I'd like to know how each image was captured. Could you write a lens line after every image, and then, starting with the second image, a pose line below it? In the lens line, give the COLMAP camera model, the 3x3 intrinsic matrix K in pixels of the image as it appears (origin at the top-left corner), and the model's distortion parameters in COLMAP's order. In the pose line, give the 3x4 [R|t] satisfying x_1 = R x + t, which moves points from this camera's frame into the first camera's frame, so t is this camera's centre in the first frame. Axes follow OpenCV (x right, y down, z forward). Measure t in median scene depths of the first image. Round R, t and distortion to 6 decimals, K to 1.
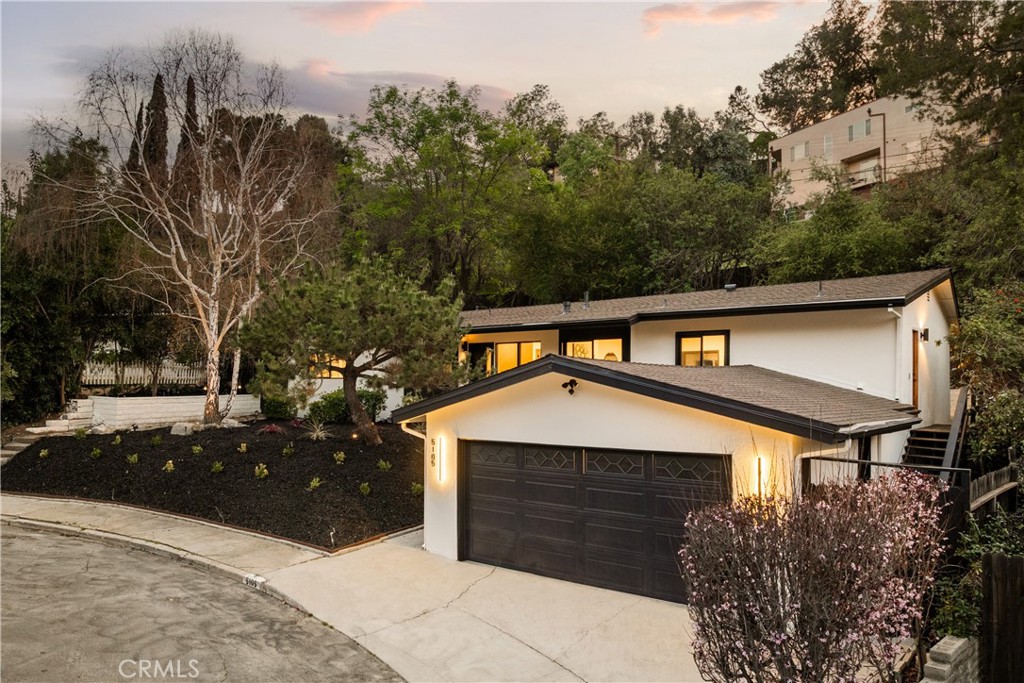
lens RADIAL K [[721.7, 0, 509.3], [0, 721.7, 379.5], [0, 0, 1]] dist [-0.040142, -0.002569]
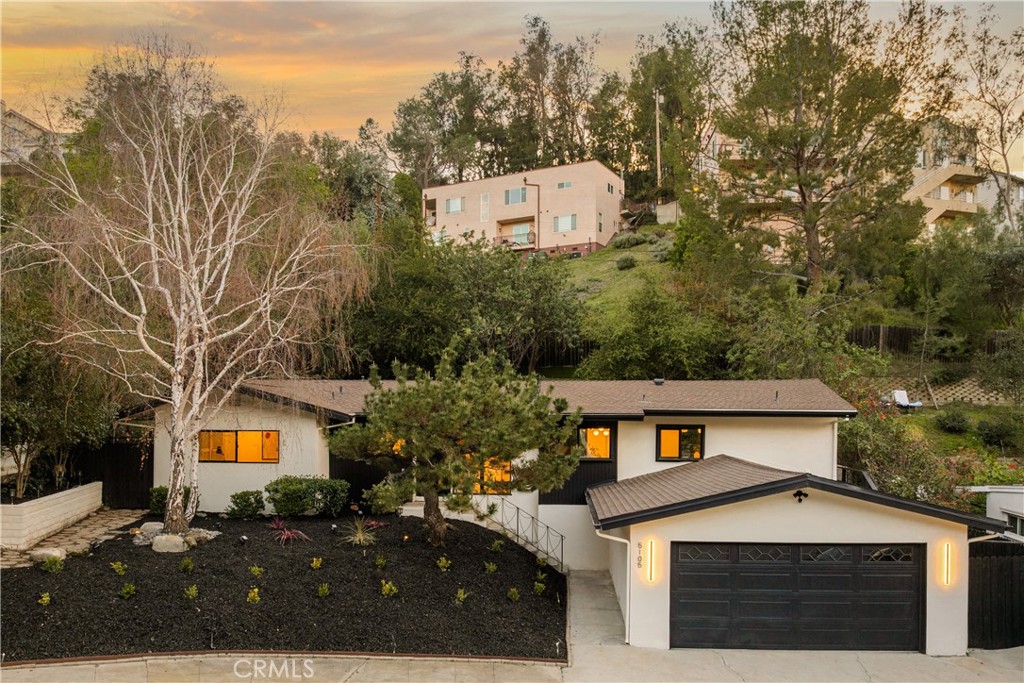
lens RADIAL K [[798.0, 0, 510.0], [0, 798.0, 422.8], [0, 0, 1]] dist [-0.038714, -0.003659]
pose [[0.820719, 0.001163, 0.571332, -0.925827], [-0.007688, 0.999930, 0.009009, -0.105150], [-0.571281, -0.011786, 0.820670, 0.119762]]
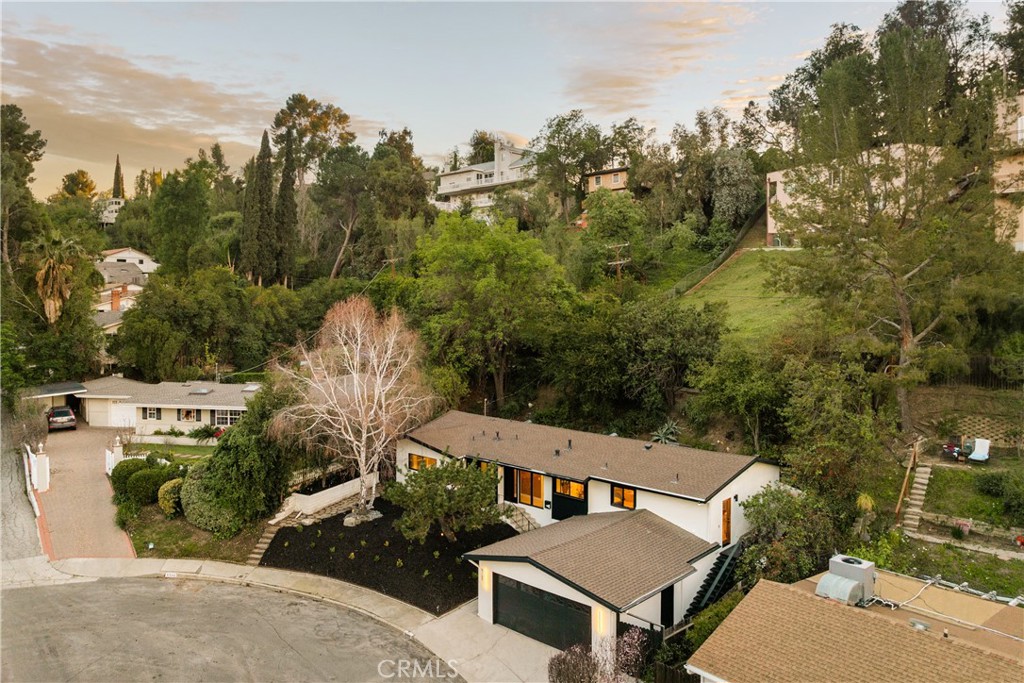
lens RADIAL K [[723.0, 0, 511.0], [0, 723.0, 294.5], [0, 0, 1]] dist [-0.041049, 0.003075]
pose [[0.997321, -0.003372, -0.073076, 0.148559], [0.003649, 0.999987, 0.003661, -0.763953], [0.073062, -0.003917, 0.997320, -1.208251]]
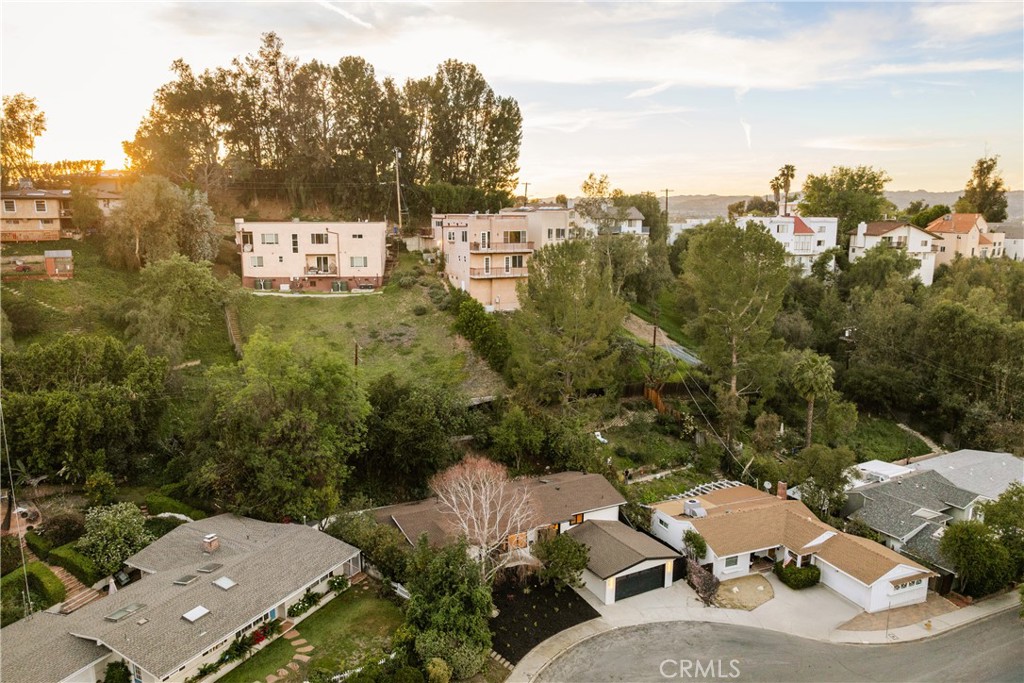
lens RADIAL K [[726.7, 0, 512.0], [0, 726.7, 341.5], [0, 0, 1]] dist [-0.040974, 0.000658]
pose [[0.388550, -0.164006, 0.906714, -3.864151], [-0.009789, 0.983242, 0.182044, -2.022572], [-0.921376, -0.079609, 0.380433, 0.009606]]
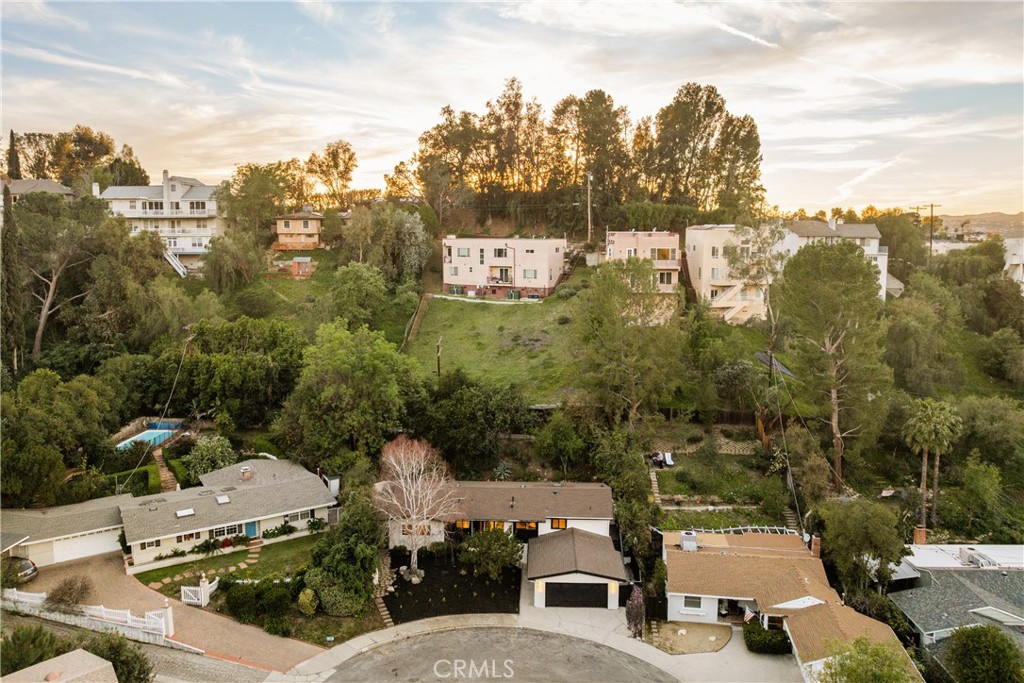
lens RADIAL K [[723.0, 0, 511.0], [0, 723.0, 294.5], [0, 0, 1]] dist [-0.041049, 0.003075]
pose [[0.804633, -0.054214, 0.591292, -2.647371], [-0.004481, 0.995240, 0.097348, -2.027093], [-0.593755, -0.080979, 0.800560, -2.200718]]
